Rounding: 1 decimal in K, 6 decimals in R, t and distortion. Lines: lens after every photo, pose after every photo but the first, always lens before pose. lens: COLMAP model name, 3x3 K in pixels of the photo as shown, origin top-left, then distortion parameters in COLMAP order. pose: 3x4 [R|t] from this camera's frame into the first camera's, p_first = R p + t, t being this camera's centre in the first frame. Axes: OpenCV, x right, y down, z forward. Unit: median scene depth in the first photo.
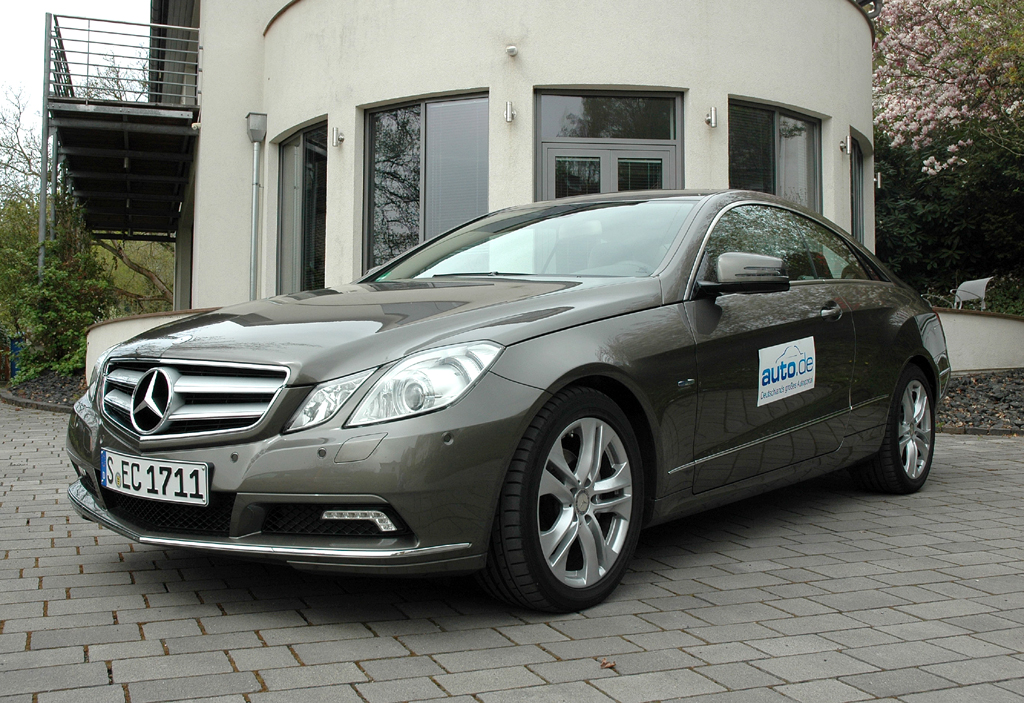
lens RADIAL K [[1193.0, 0, 512.0], [0, 1193.0, 352.5], [0, 0, 1]] dist [0.009083, 0.000000]
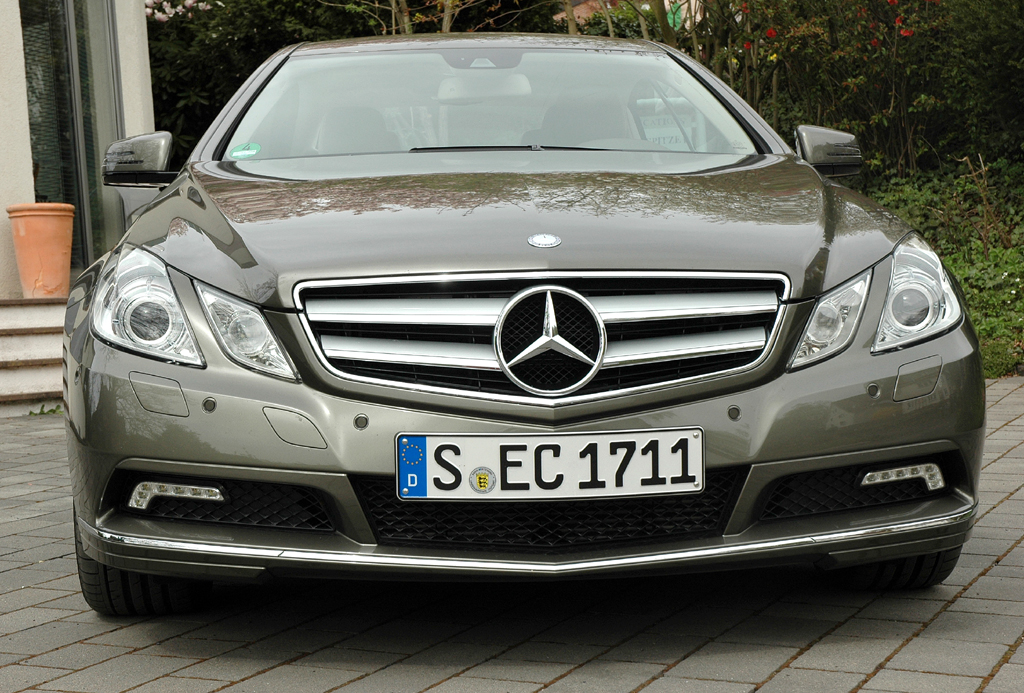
lens RADIAL K [[1950.1, 0, 511.9], [0, 1950.1, 345.9], [0, 0, 1]] dist [0.099581, 0.000000]
pose [[0.679876, -0.057216, 0.731092, -1.083272], [0.044412, 0.998334, 0.036830, 0.005260], [-0.731981, 0.007429, 0.681285, 0.346012]]
